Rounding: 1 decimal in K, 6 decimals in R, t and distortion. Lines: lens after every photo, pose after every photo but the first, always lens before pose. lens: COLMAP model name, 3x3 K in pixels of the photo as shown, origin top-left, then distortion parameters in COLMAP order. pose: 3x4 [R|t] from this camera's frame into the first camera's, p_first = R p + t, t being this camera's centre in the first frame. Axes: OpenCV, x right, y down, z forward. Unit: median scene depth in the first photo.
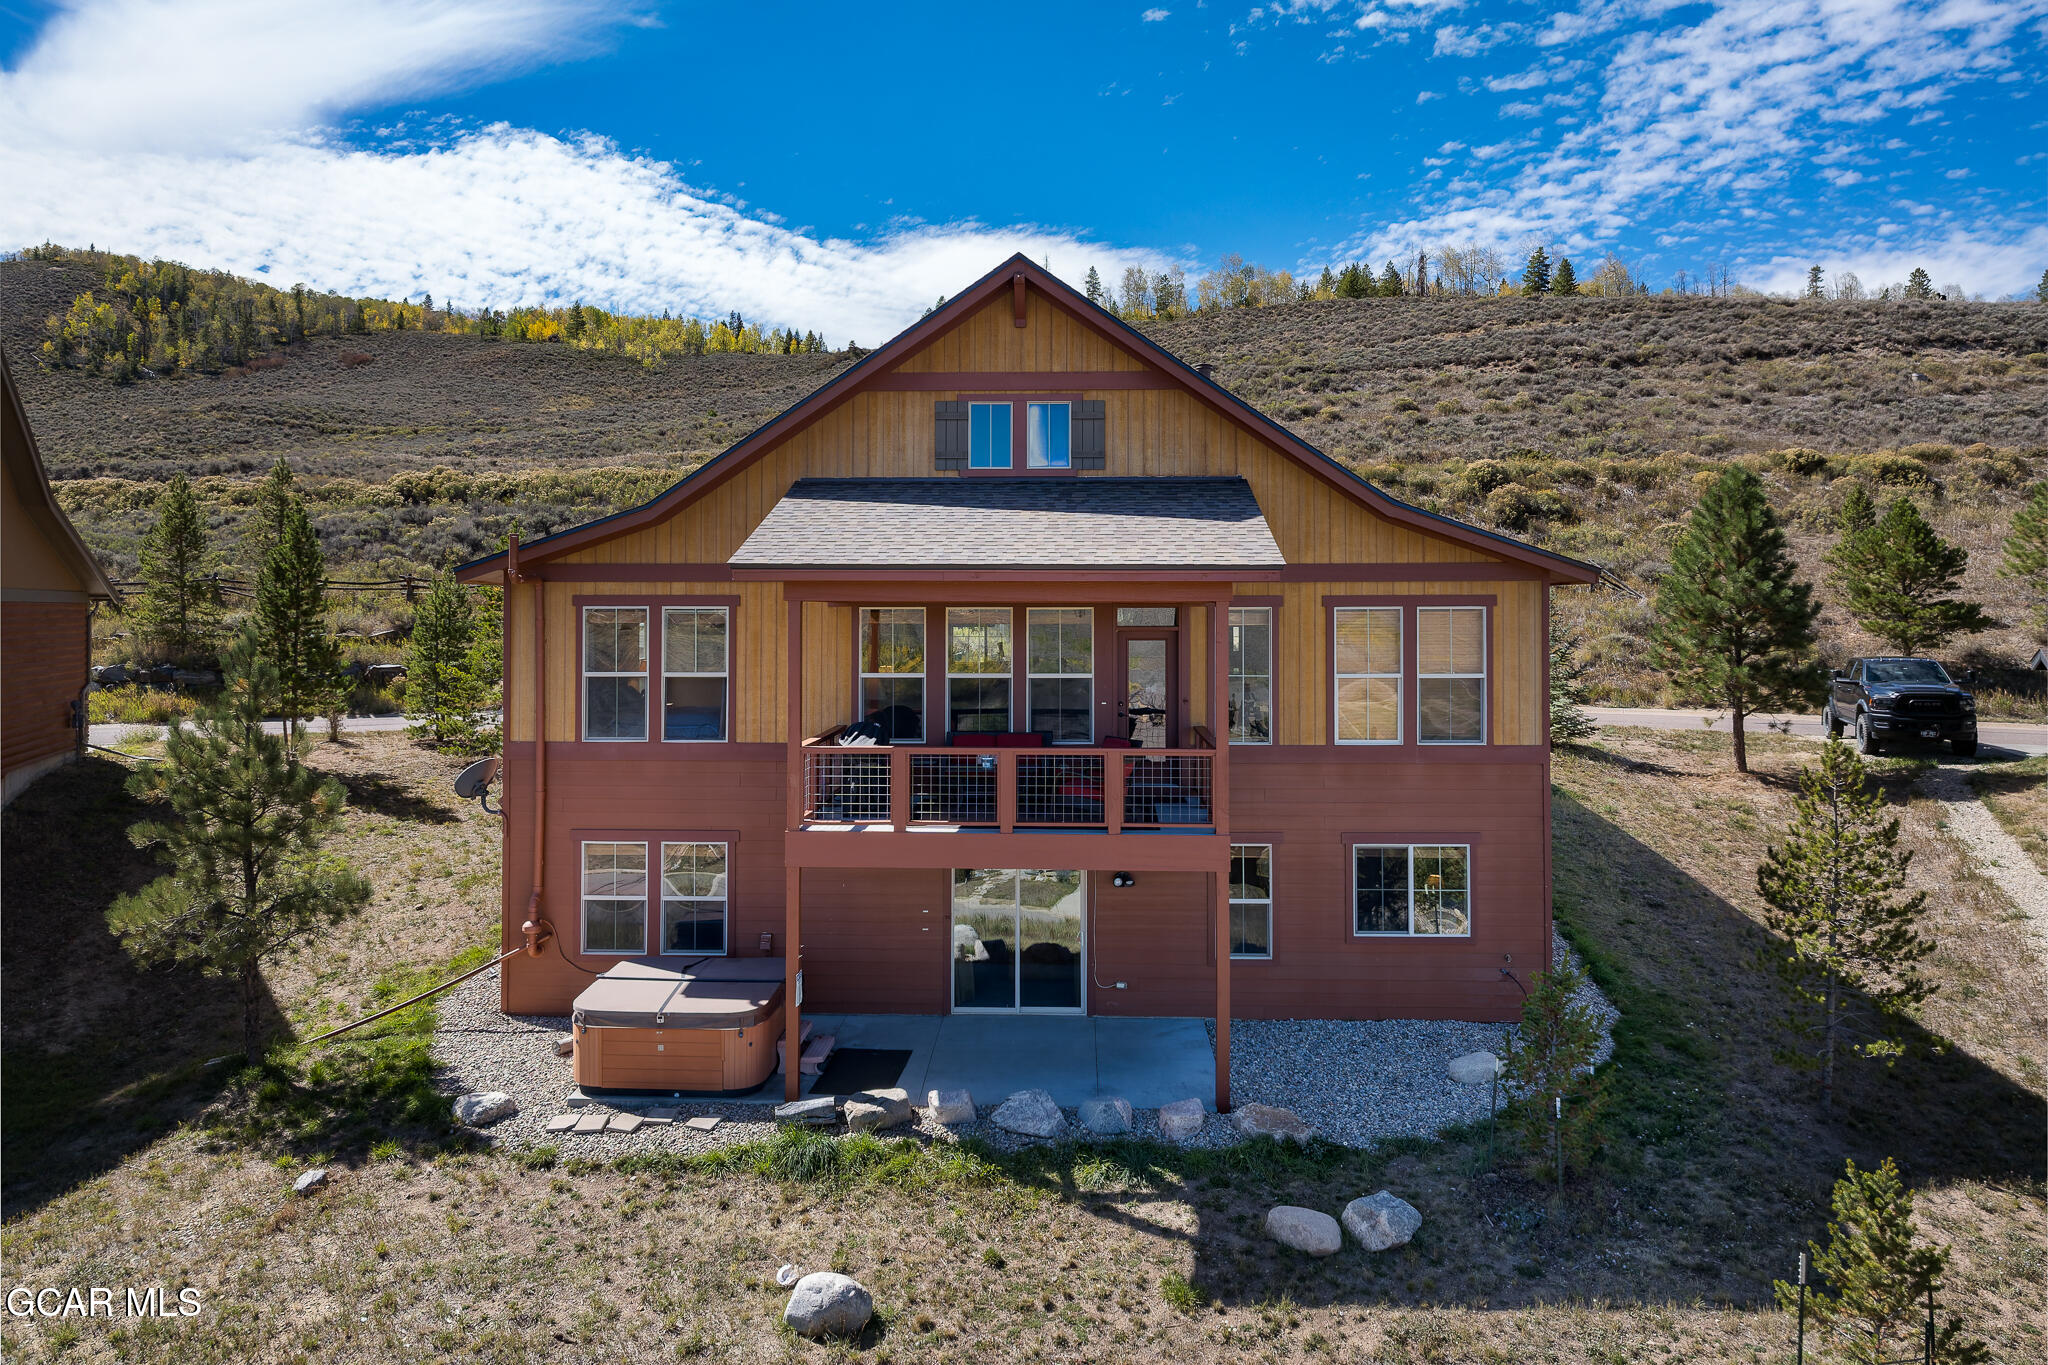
lens RADIAL K [[1408.5, 0, 1020.7], [0, 1408.5, 595.9], [0, 0, 1]] dist [-0.000805, -0.000073]
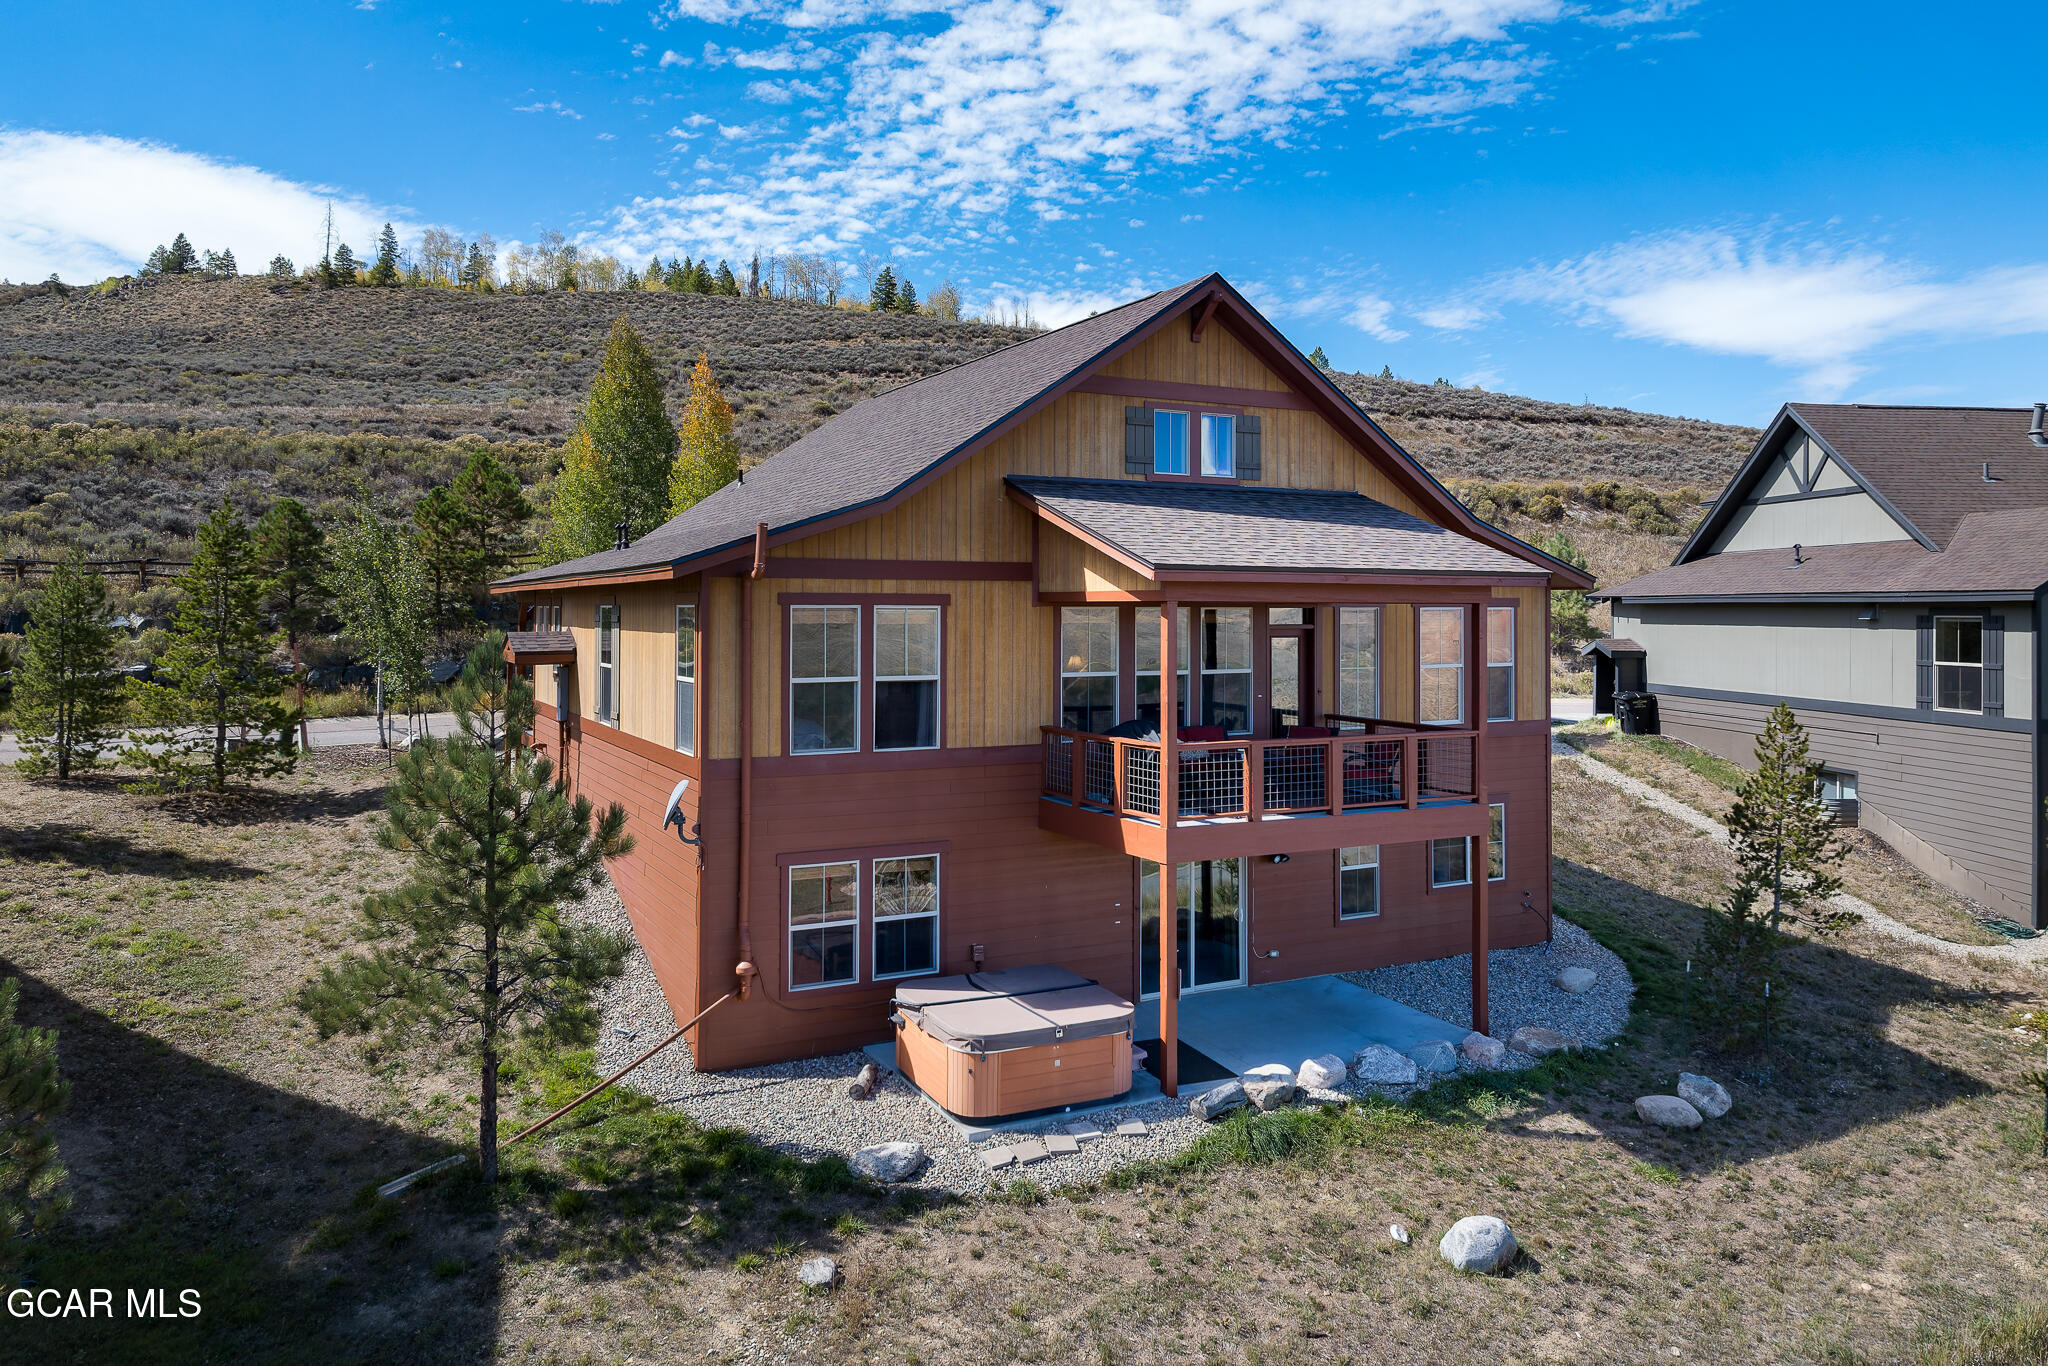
lens RADIAL K [[1420.6, 0, 1030.9], [0, 1420.6, 592.0], [0, 0, 1]] dist [0.002081, -0.005070]
pose [[0.866019, 0.007146, 0.499960, -0.636406], [-0.007012, 0.999973, -0.002147, -0.000155], [-0.499962, -0.001646, 0.866046, 0.139059]]
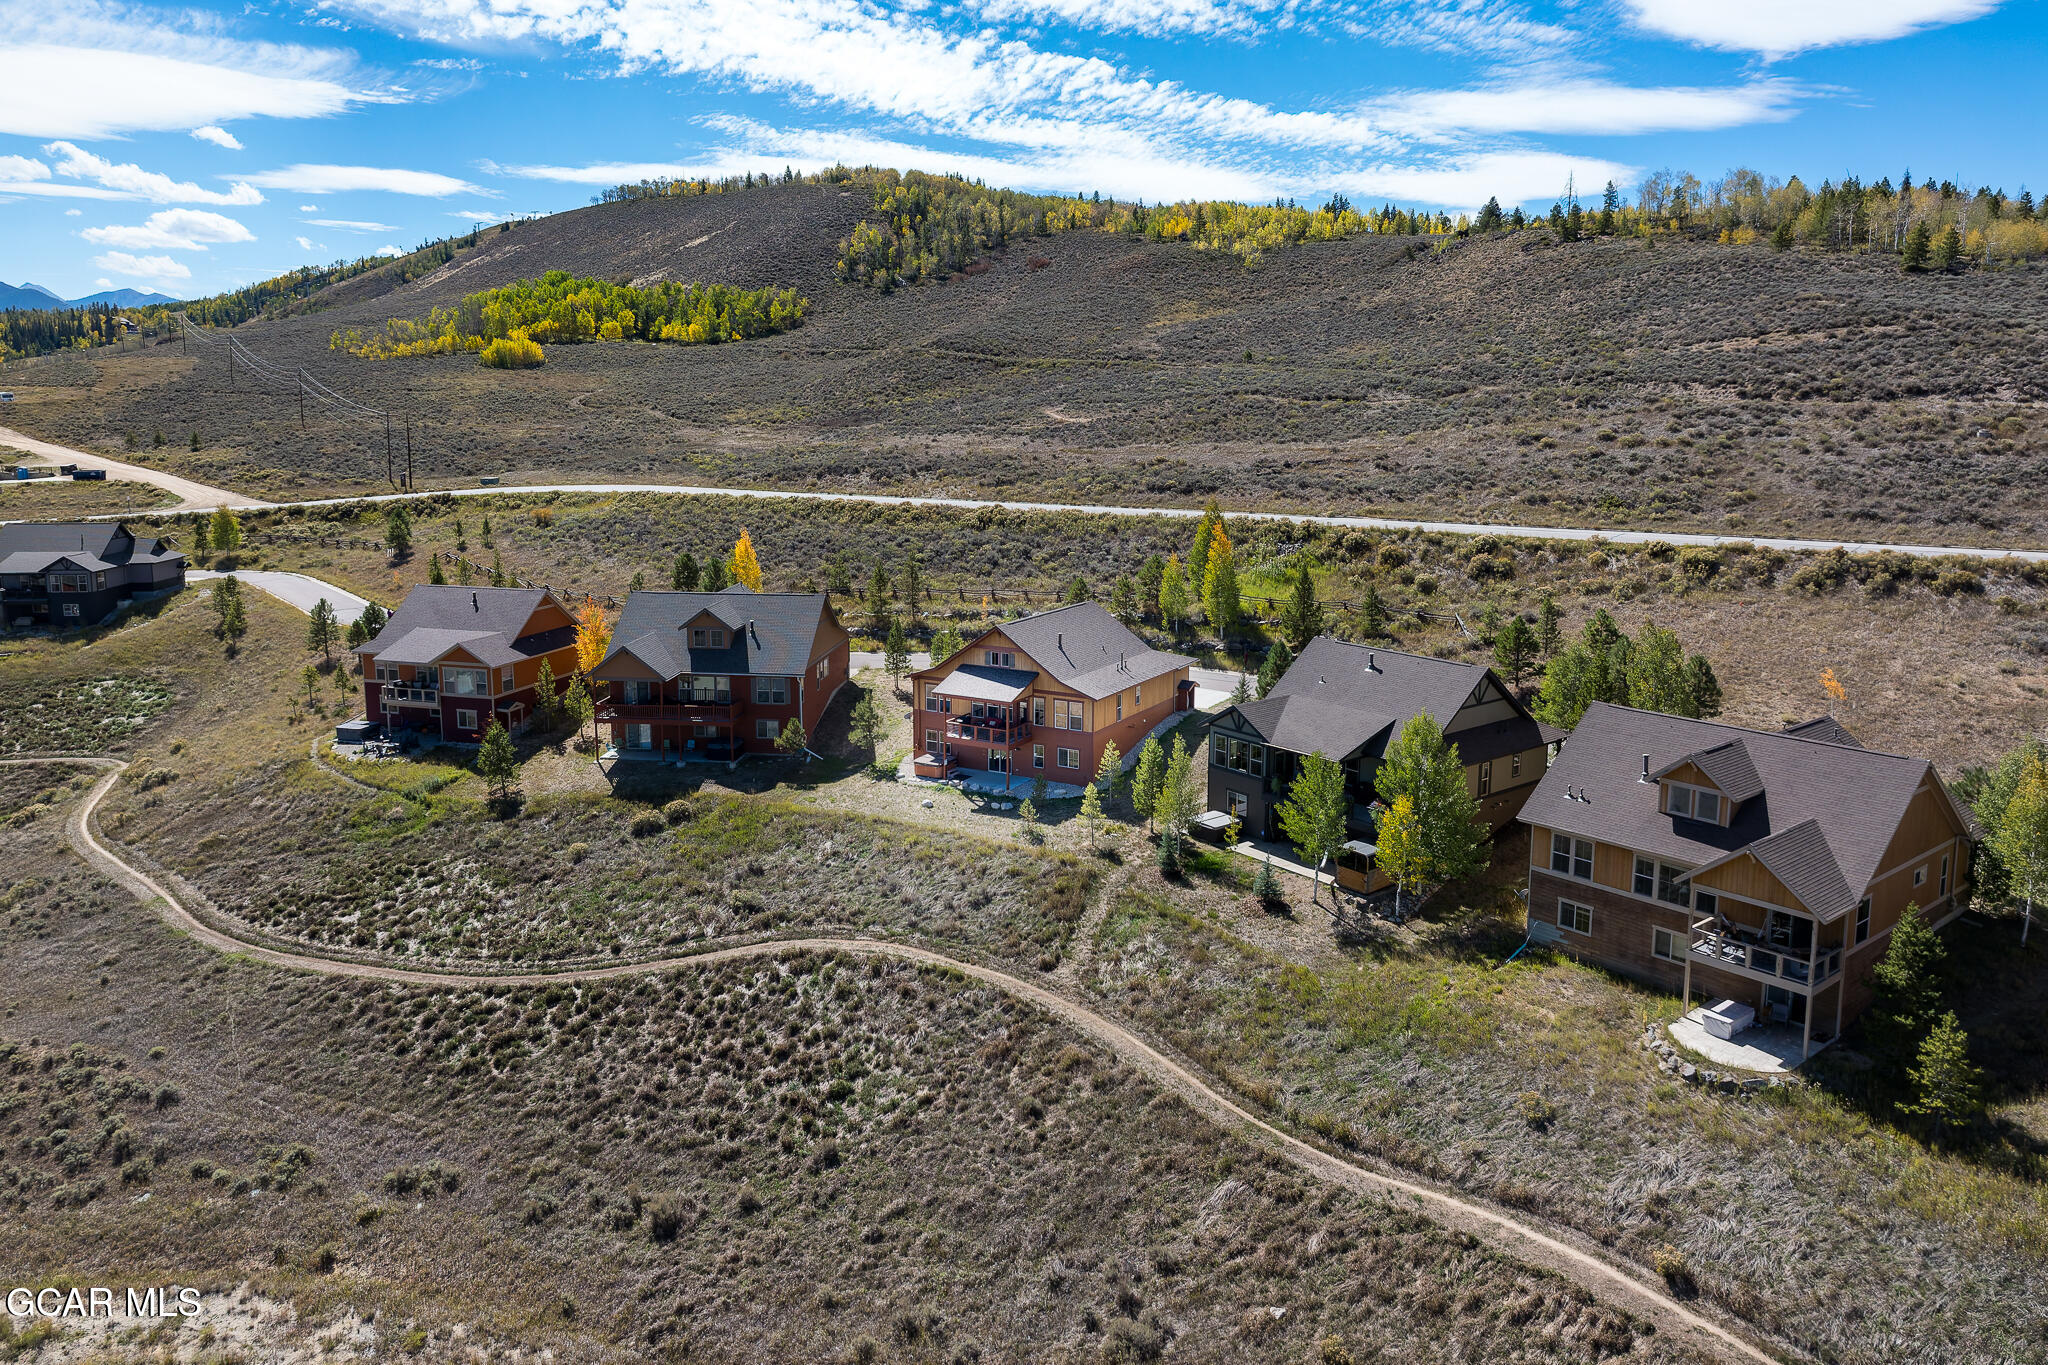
lens RADIAL K [[1420.6, 0, 1030.9], [0, 1420.6, 591.5], [0, 0, 1]] dist [0.002081, -0.005070]
pose [[0.888276, 0.064142, -0.454809, 2.285984], [0.004849, 0.988836, 0.148927, -1.063452], [0.459284, -0.134493, 0.878049, -3.209220]]
